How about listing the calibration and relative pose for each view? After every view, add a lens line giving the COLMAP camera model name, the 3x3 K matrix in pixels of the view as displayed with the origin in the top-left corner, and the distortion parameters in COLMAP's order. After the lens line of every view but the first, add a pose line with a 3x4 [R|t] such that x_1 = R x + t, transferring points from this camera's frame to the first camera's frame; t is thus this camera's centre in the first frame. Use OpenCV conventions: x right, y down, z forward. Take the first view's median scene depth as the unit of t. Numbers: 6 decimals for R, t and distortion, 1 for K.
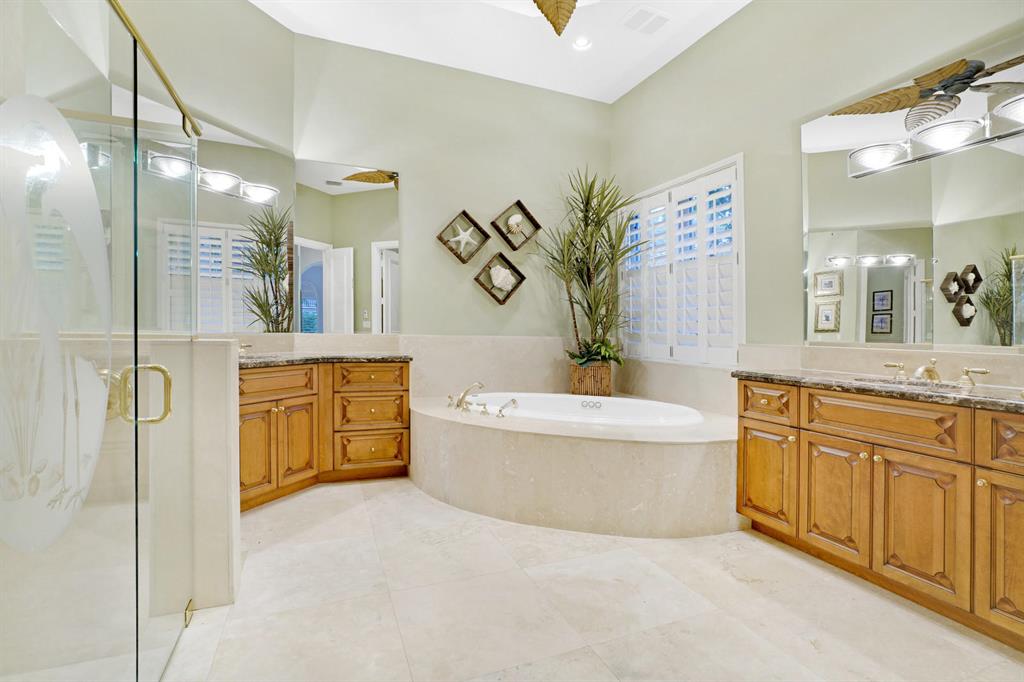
lens RADIAL K [[486.0, 0, 512.4], [0, 486.0, 330.8], [0, 0, 1]] dist [-0.079752, 0.000310]
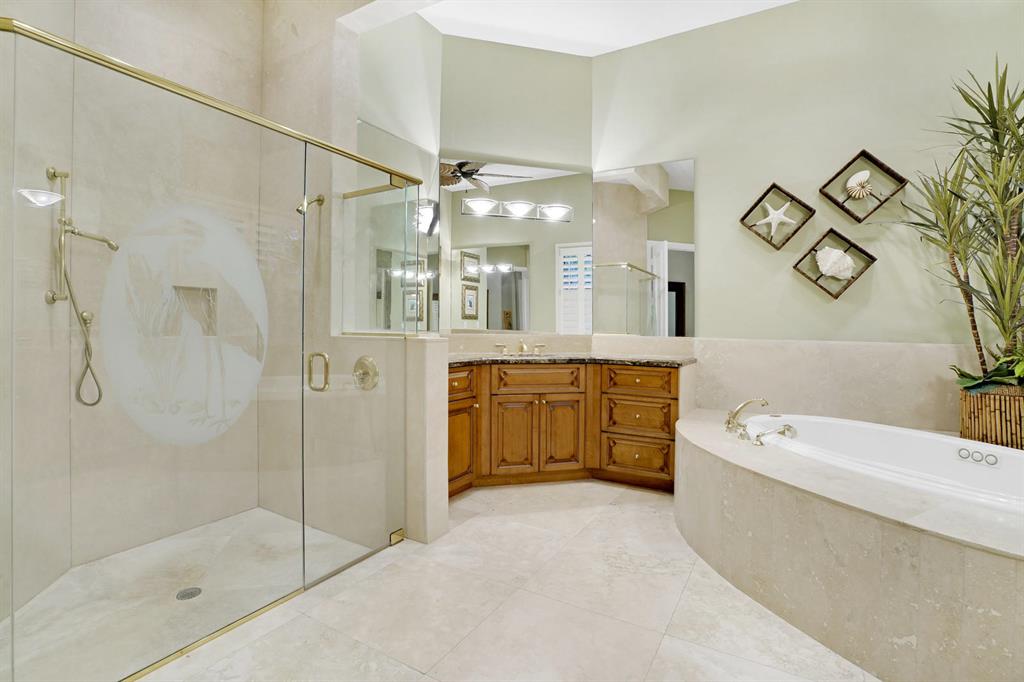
lens RADIAL K [[476.8, 0, 508.7], [0, 476.8, 338.9], [0, 0, 1]] dist [-0.032338, 0.000972]
pose [[0.599999, 0.008714, -0.799953, 0.317835], [-0.006384, 0.999961, 0.006104, 0.007231], [0.799975, 0.001445, 0.600032, 0.222343]]
